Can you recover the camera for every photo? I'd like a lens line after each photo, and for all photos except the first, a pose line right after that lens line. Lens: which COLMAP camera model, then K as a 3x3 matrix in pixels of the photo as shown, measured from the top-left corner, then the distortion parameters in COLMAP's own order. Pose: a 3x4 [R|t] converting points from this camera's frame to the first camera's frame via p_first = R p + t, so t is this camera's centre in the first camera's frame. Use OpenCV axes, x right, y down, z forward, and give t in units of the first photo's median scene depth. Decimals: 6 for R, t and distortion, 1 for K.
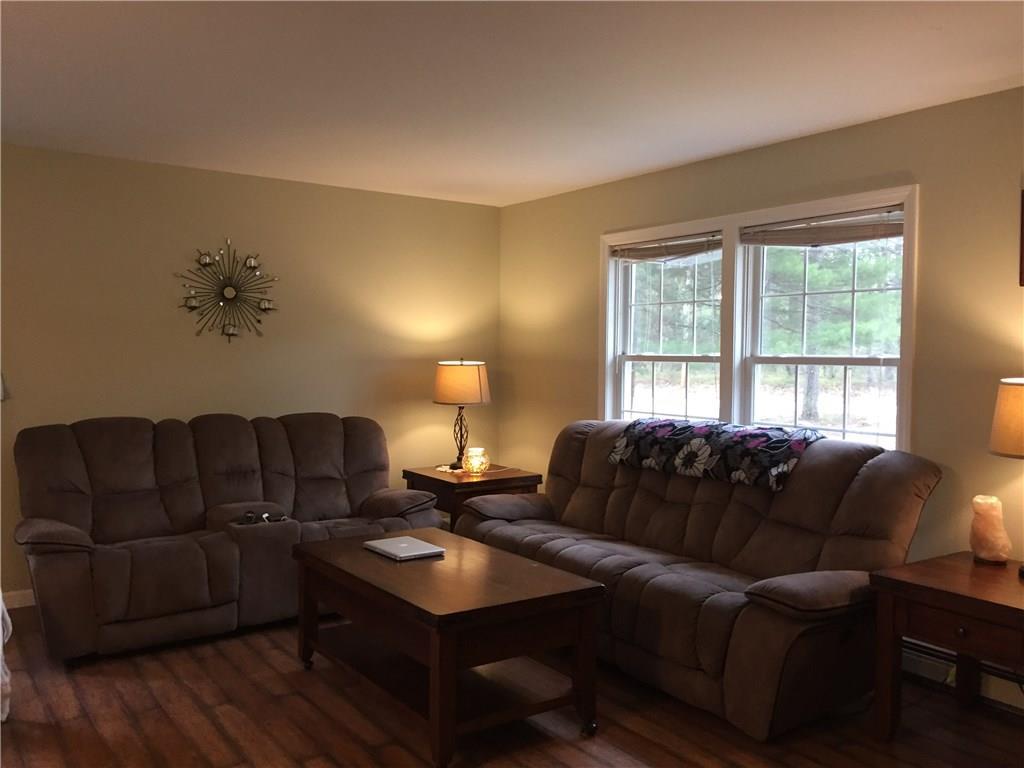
lens RADIAL K [[867.5, 0, 512.0], [0, 867.5, 384.0], [0, 0, 1]] dist [0.104107, -0.108806]
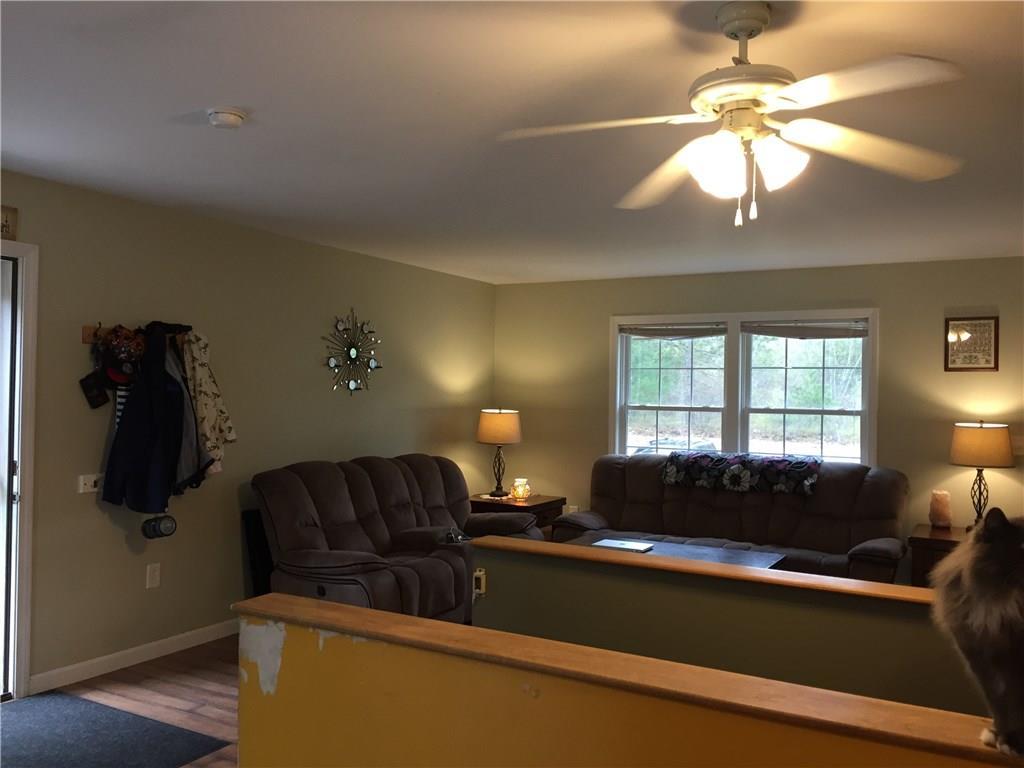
lens RADIAL K [[867.5, 0, 512.0], [0, 867.5, 384.0], [0, 0, 1]] dist [0.104107, -0.108806]
pose [[0.897931, 0.010876, 0.440001, -0.676490], [0.008376, 0.999091, -0.041788, -0.012504], [-0.440056, 0.041208, 0.897024, -0.145508]]
